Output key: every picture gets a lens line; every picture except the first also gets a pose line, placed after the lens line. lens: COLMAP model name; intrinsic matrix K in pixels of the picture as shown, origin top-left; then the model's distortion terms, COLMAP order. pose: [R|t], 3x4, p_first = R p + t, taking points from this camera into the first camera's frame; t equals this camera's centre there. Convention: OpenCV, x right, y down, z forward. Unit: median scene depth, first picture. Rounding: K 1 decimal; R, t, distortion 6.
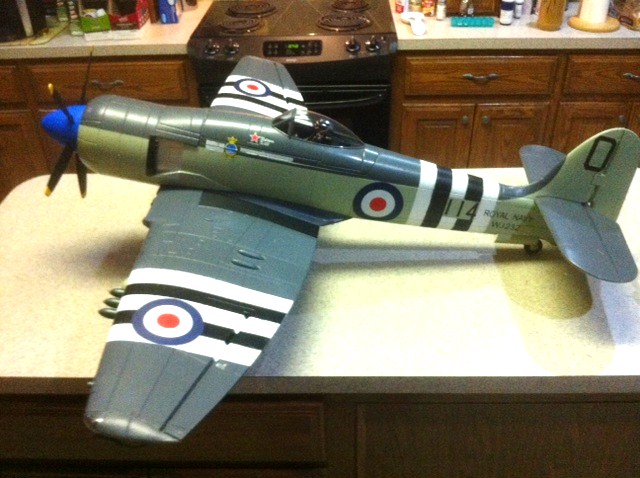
lens RADIAL K [[607.1, 0, 329.1], [0, 607.1, 252.0], [0, 0, 1]] dist [0.080015, -0.245692]
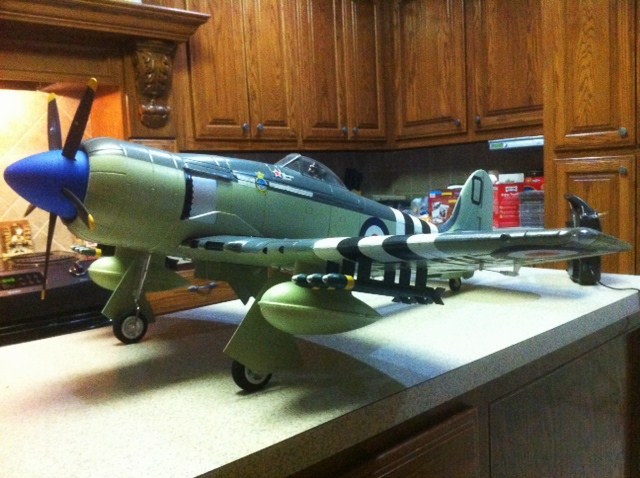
lens RADIAL K [[607.1, 0, 329.1], [0, 607.1, 252.0], [0, 0, 1]] dist [0.080015, -0.245692]
pose [[0.716032, -0.094198, 0.691683, -0.640927], [0.440435, 0.829702, -0.342945, 0.237020], [-0.541586, 0.550201, 0.635581, 0.386184]]
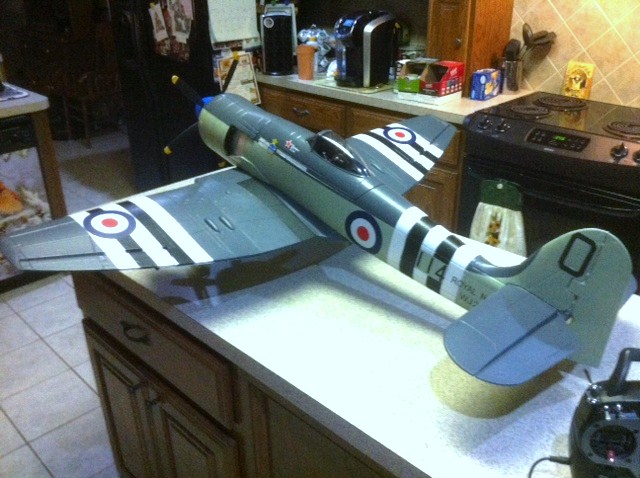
lens RADIAL K [[607.1, 0, 329.1], [0, 607.1, 252.0], [0, 0, 1]] dist [0.080015, -0.245692]
pose [[0.727443, 0.324114, -0.604794, 0.652072], [-0.414539, 0.909966, -0.010947, -0.012226], [0.546794, 0.258674, 0.796306, 0.126950]]
